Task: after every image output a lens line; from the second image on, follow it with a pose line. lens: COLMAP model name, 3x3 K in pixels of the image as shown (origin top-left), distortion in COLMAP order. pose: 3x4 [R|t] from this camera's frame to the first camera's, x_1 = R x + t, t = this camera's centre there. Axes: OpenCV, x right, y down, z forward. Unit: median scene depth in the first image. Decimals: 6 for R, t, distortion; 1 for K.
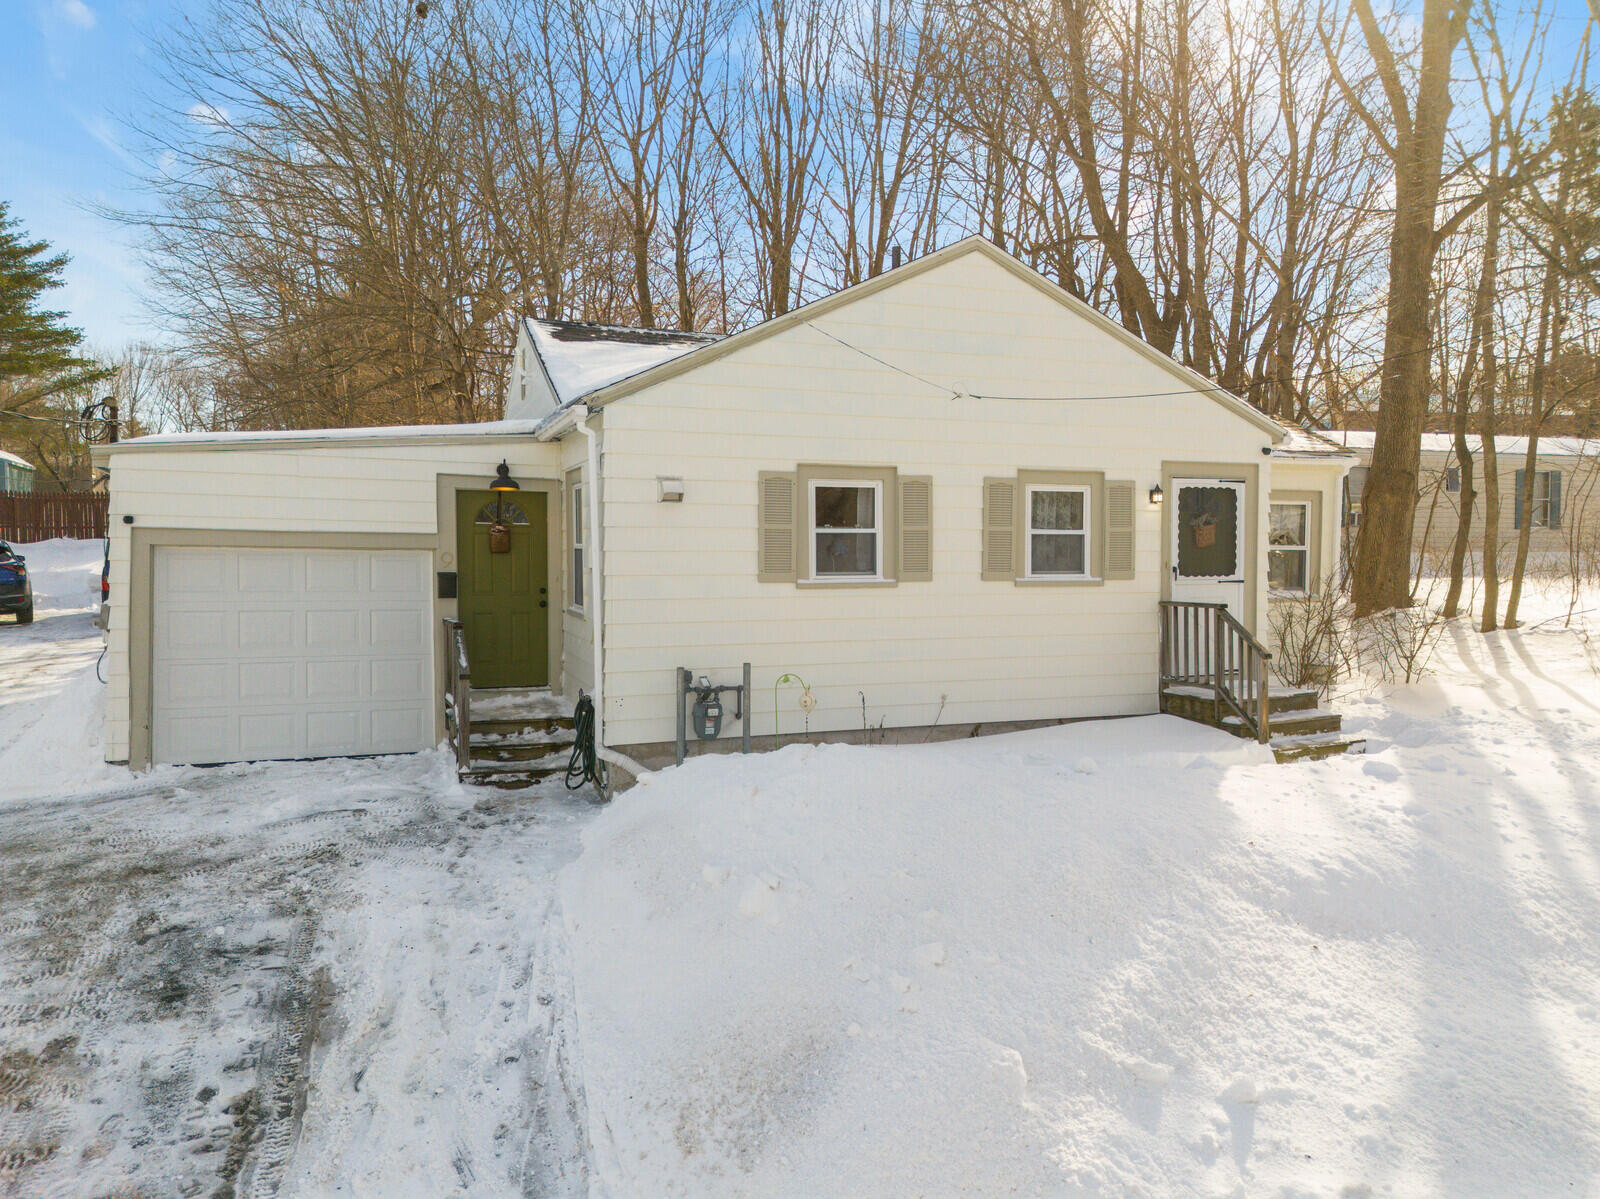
lens RADIAL K [[1121.6, 0, 796.4], [0, 1121.6, 564.5], [0, 0, 1]] dist [0.077773, -0.061022]
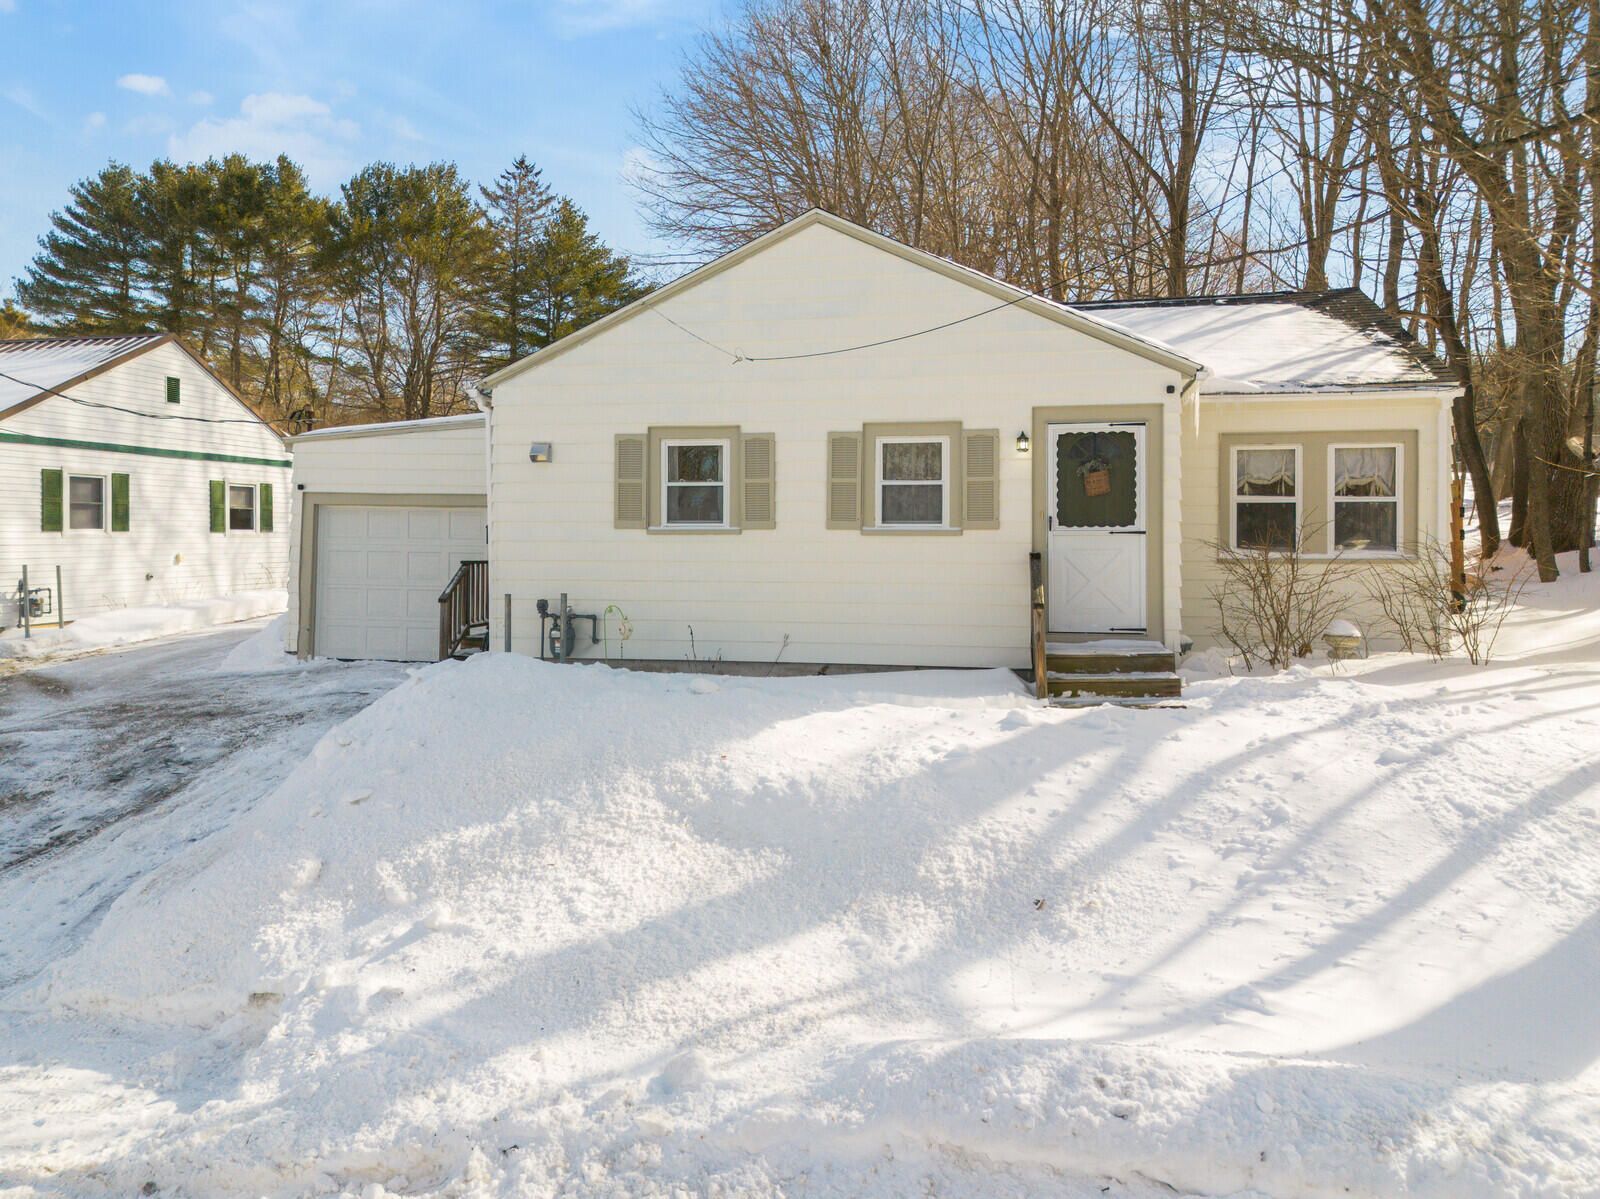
lens RADIAL K [[1135.8, 0, 797.1], [0, 1135.8, 508.5], [0, 0, 1]] dist [0.084486, -0.079251]
pose [[0.853161, -0.010108, -0.521549, 0.706751], [-0.007253, 0.999486, -0.031234, 0.028936], [0.521597, 0.030431, 0.852649, 0.071730]]
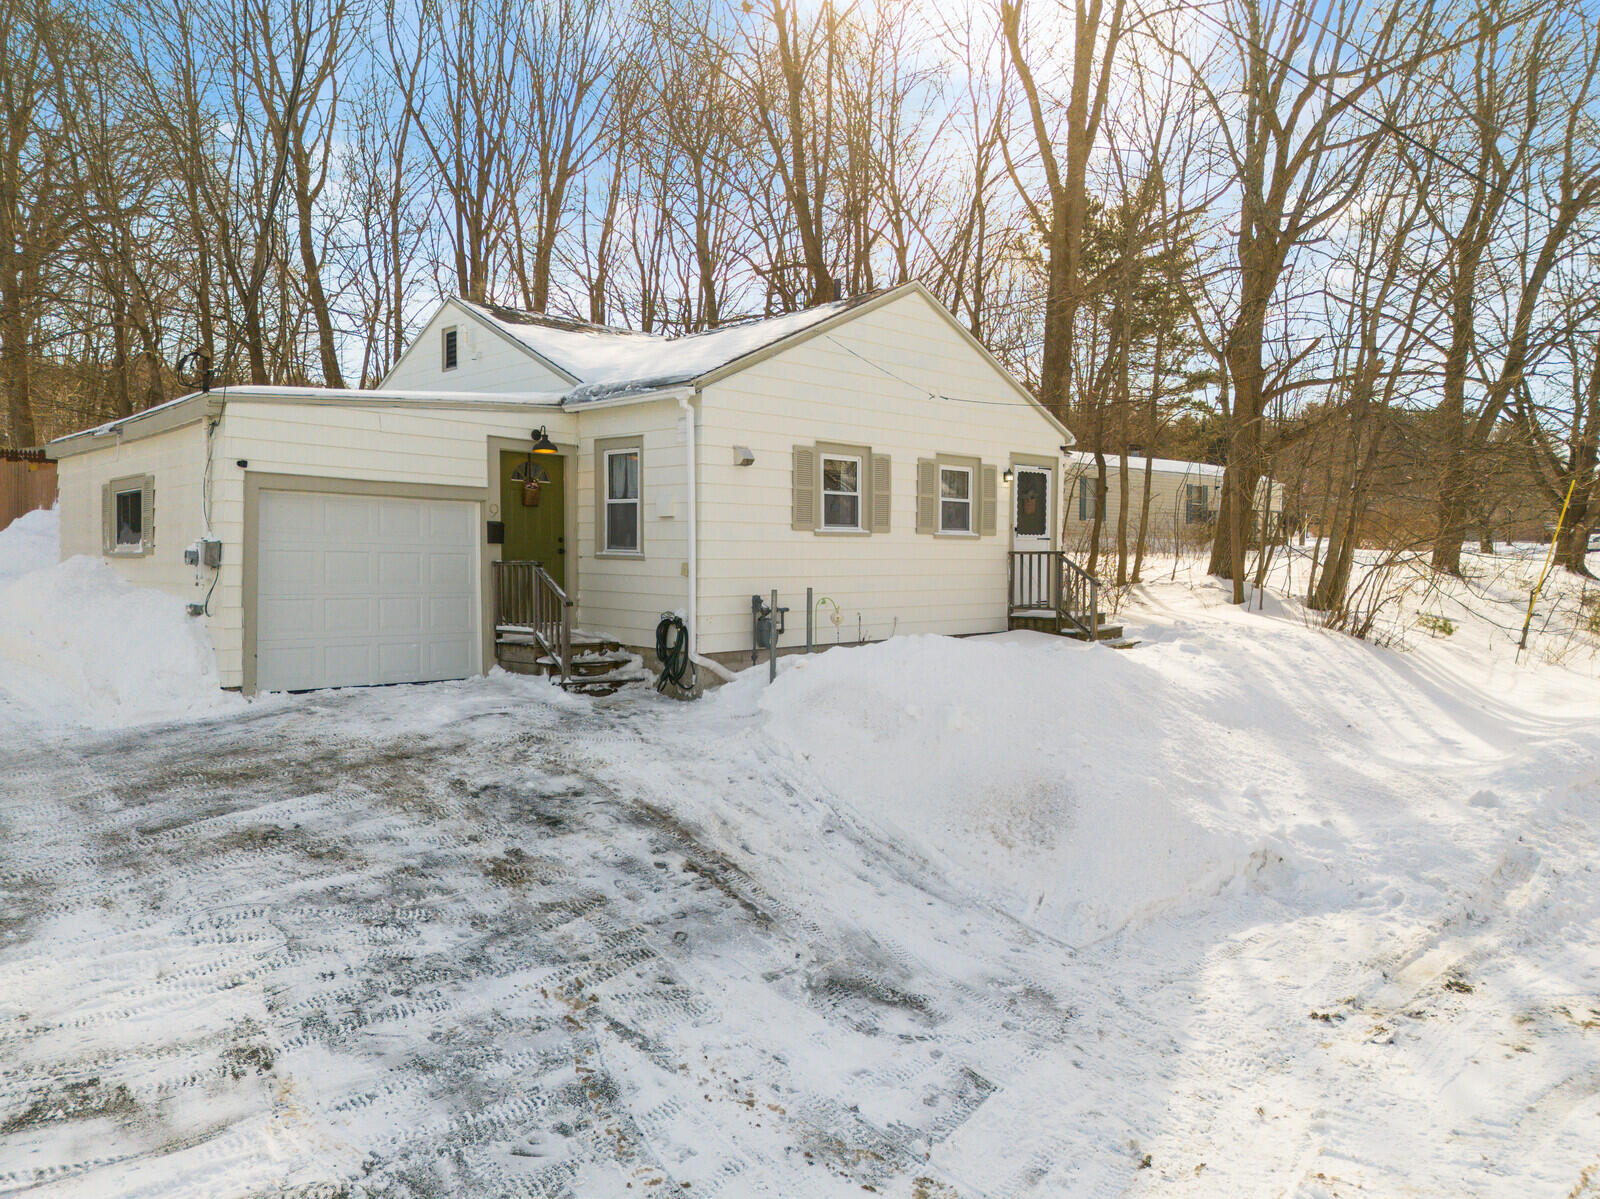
lens RADIAL K [[1121.6, 0, 796.4], [0, 1121.6, 564.5], [0, 0, 1]] dist [0.077773, -0.061022]
pose [[0.915180, 0.002709, 0.403035, -0.521877], [-0.004235, 0.999987, 0.002897, 0.049076], [-0.403022, -0.004358, 0.915180, -0.190567]]
